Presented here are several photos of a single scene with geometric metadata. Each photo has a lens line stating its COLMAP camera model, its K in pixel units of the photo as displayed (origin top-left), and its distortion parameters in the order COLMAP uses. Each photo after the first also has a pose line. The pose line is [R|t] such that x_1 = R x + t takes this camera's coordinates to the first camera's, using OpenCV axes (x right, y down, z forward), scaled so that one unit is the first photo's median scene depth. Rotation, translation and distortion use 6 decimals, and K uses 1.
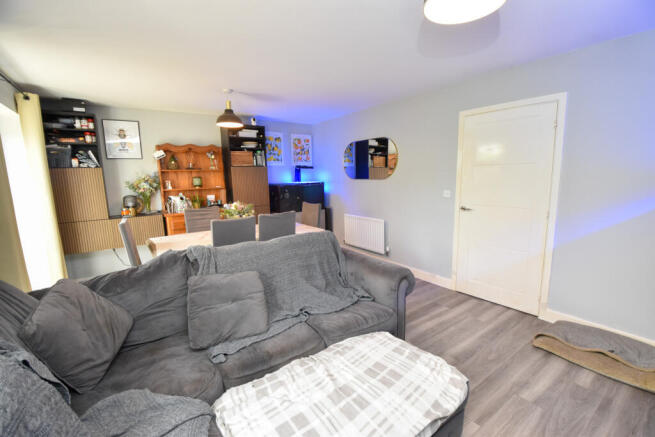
lens RADIAL K [[291.1, 0, 327.5], [0, 291.1, 218.5], [0, 0, 1]] dist [-0.019366, -0.001179]
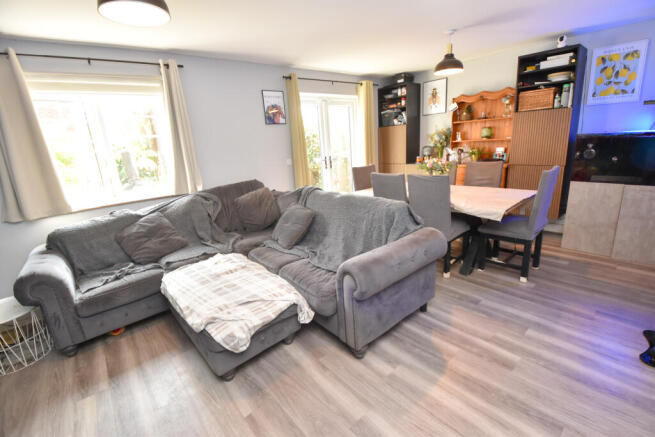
lens RADIAL K [[291.1, 0, 327.5], [0, 291.1, 218.5], [0, 0, 1]] dist [-0.019366, -0.001179]
pose [[0.094551, 0.271644, -0.957742, 0.529244], [-0.082322, 0.960891, 0.264410, -0.074443], [0.992110, 0.053843, 0.113215, 0.460969]]
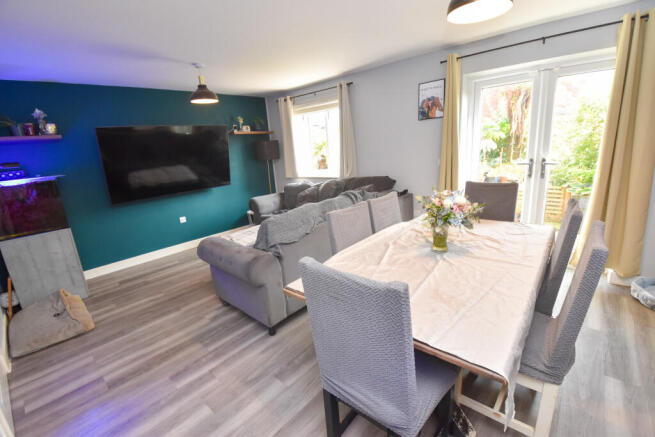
lens RADIAL K [[291.1, 0, 327.5], [0, 291.1, 218.5], [0, 0, 1]] dist [-0.019366, -0.001179]
pose [[-0.969402, 0.143926, -0.198860, 0.005250], [0.059281, 0.923370, 0.379307, -0.179021], [0.238214, 0.355912, -0.903649, 1.202678]]
